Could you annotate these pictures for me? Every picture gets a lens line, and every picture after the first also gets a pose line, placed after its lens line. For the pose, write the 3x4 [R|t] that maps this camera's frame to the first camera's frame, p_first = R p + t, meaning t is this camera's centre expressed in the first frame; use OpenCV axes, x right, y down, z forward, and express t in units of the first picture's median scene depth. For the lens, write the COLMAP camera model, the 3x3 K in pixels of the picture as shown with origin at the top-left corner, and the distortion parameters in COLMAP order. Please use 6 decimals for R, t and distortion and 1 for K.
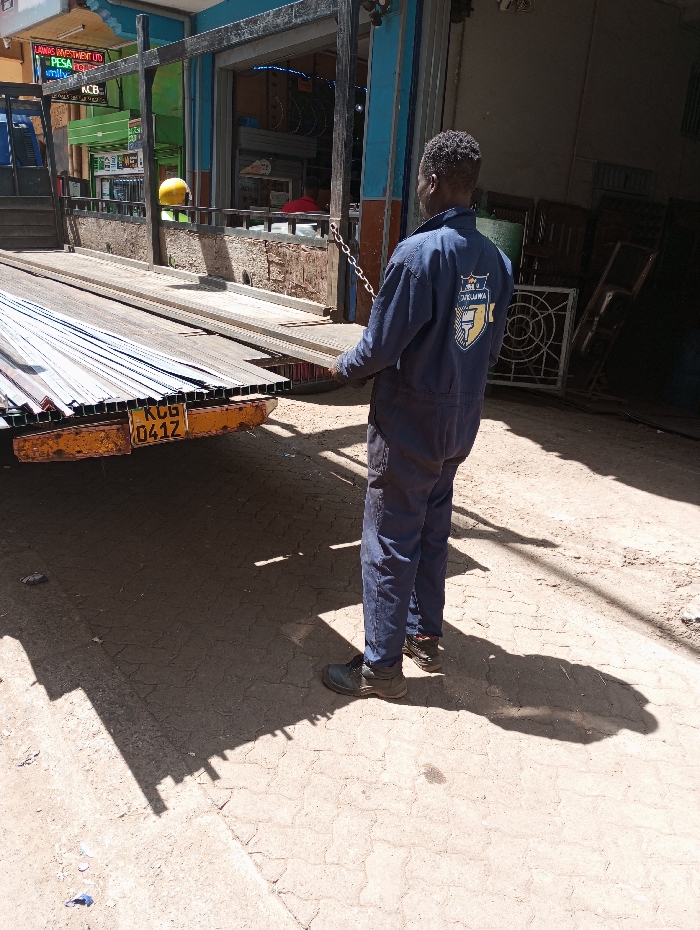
lens RADIAL K [[771.1, 0, 345.6], [0, 771.1, 467.9], [0, 0, 1]] dist [0.063299, -0.085395]
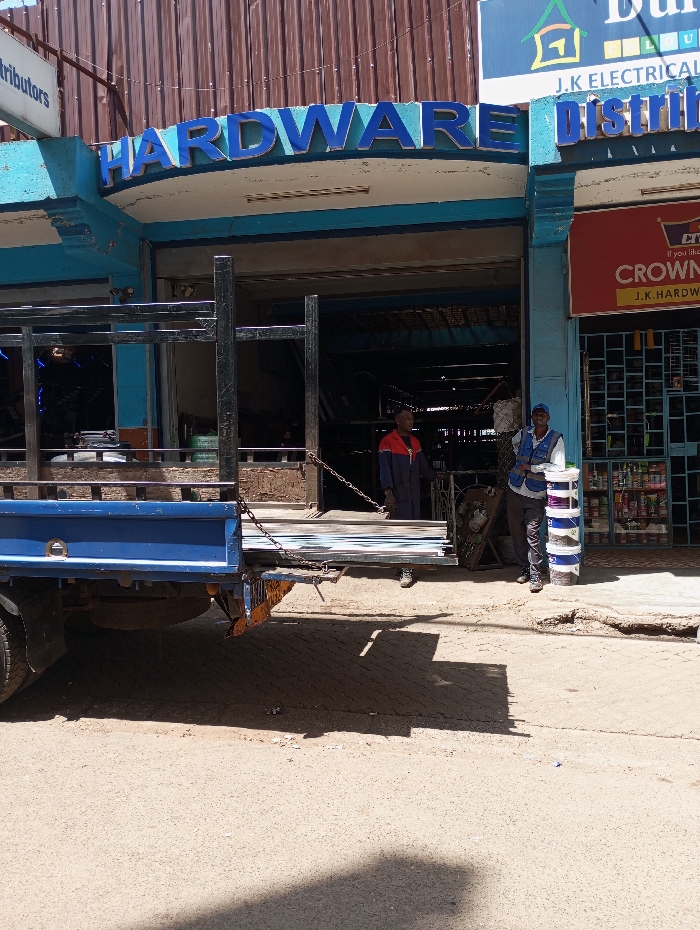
lens RADIAL K [[771.1, 0, 345.6], [0, 771.1, 467.9], [0, 0, 1]] dist [0.063299, -0.085395]
pose [[0.714122, -0.107894, 0.691657, -1.050961], [0.265949, 0.955784, -0.125490, -0.059440], [-0.647535, 0.273561, 0.711241, -0.188311]]
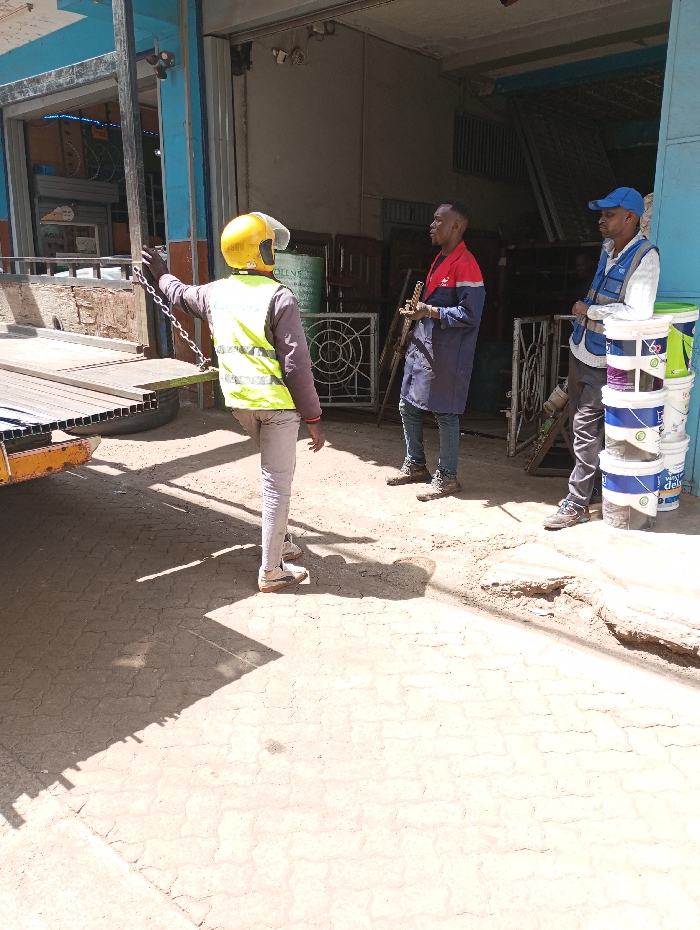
lens RADIAL K [[771.1, 0, 345.6], [0, 771.1, 467.9], [0, 0, 1]] dist [0.063299, -0.085395]
pose [[0.973285, -0.110380, 0.201325, 0.018380], [0.118910, 0.992429, -0.030741, 0.024552], [-0.196408, 0.053859, 0.979042, -0.079743]]
